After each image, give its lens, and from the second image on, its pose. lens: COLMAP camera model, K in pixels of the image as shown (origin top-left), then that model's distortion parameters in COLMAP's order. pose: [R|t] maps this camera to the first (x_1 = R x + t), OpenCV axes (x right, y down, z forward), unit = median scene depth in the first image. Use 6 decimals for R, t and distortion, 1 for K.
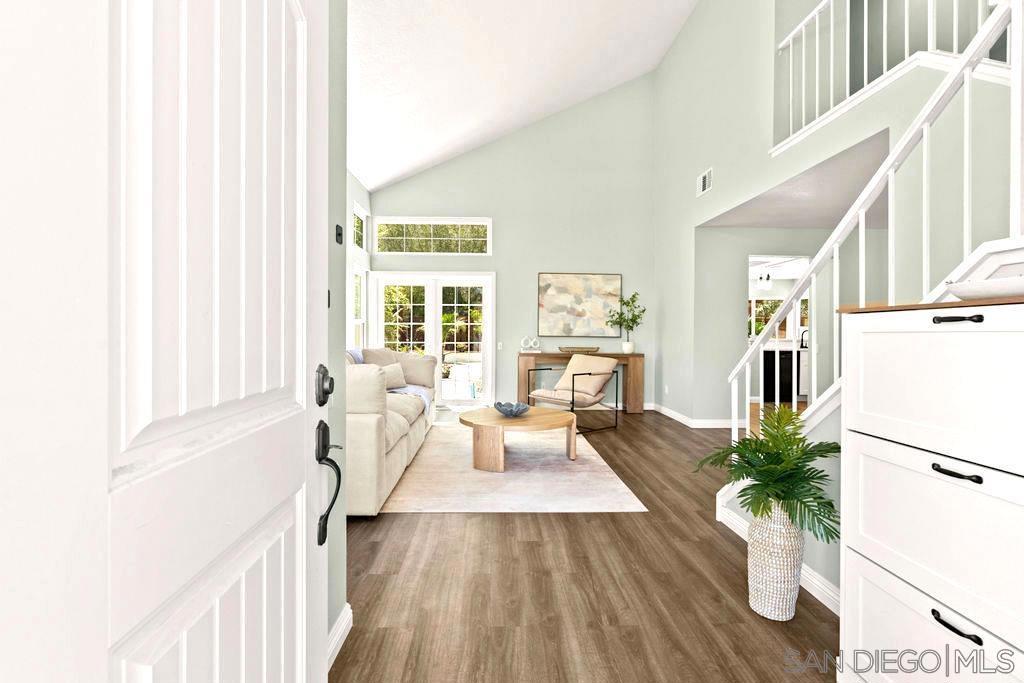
lens RADIAL K [[476.0, 0, 492.9], [0, 476.0, 329.8], [0, 0, 1]] dist [-0.000671, 0.000176]
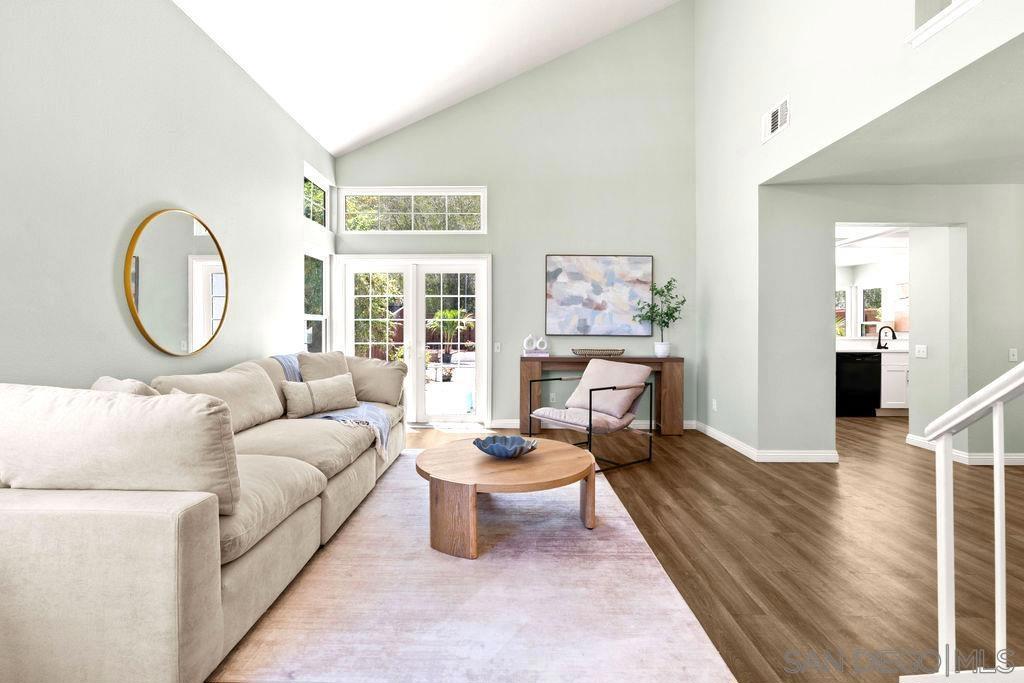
lens RADIAL K [[476.0, 0, 492.9], [0, 476.0, 329.8], [0, 0, 1]] dist [-0.000671, 0.000176]
pose [[0.999286, -0.004531, -0.037500, 0.039519], [0.004655, 0.999984, 0.003211, 0.001423], [0.037484, -0.003383, 0.999291, 0.224328]]
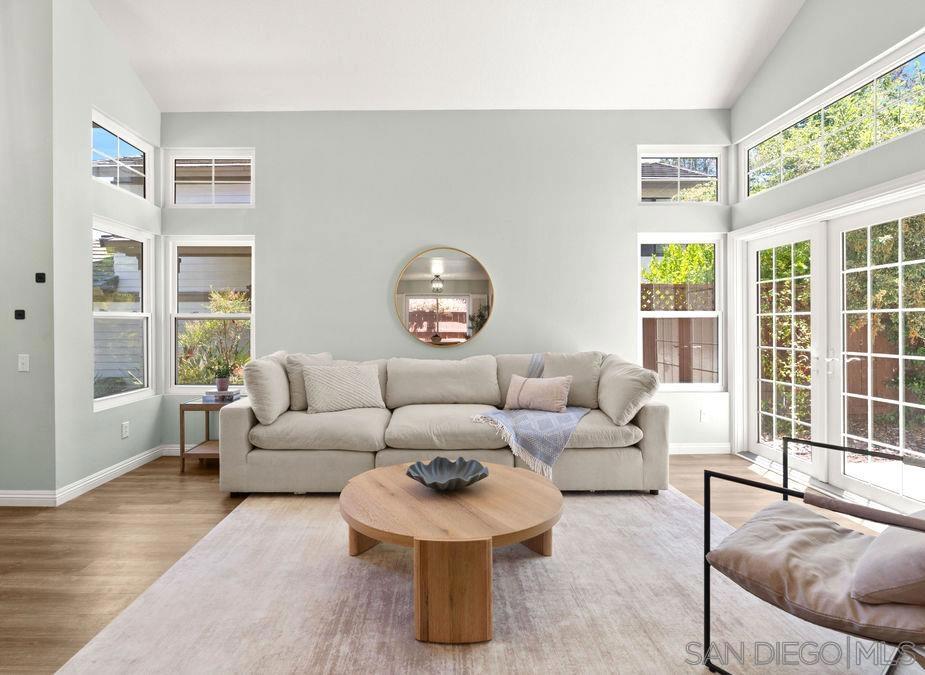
lens RADIAL K [[472.5, 0, 443.9], [0, 472.5, 324.3], [0, 0, 1]] dist [0.000350, -0.000208]
pose [[-0.002725, -0.004342, -0.999987, 0.374564], [0.003191, 0.999985, -0.004351, -0.000611], [0.999991, -0.003203, -0.002711, 0.653379]]
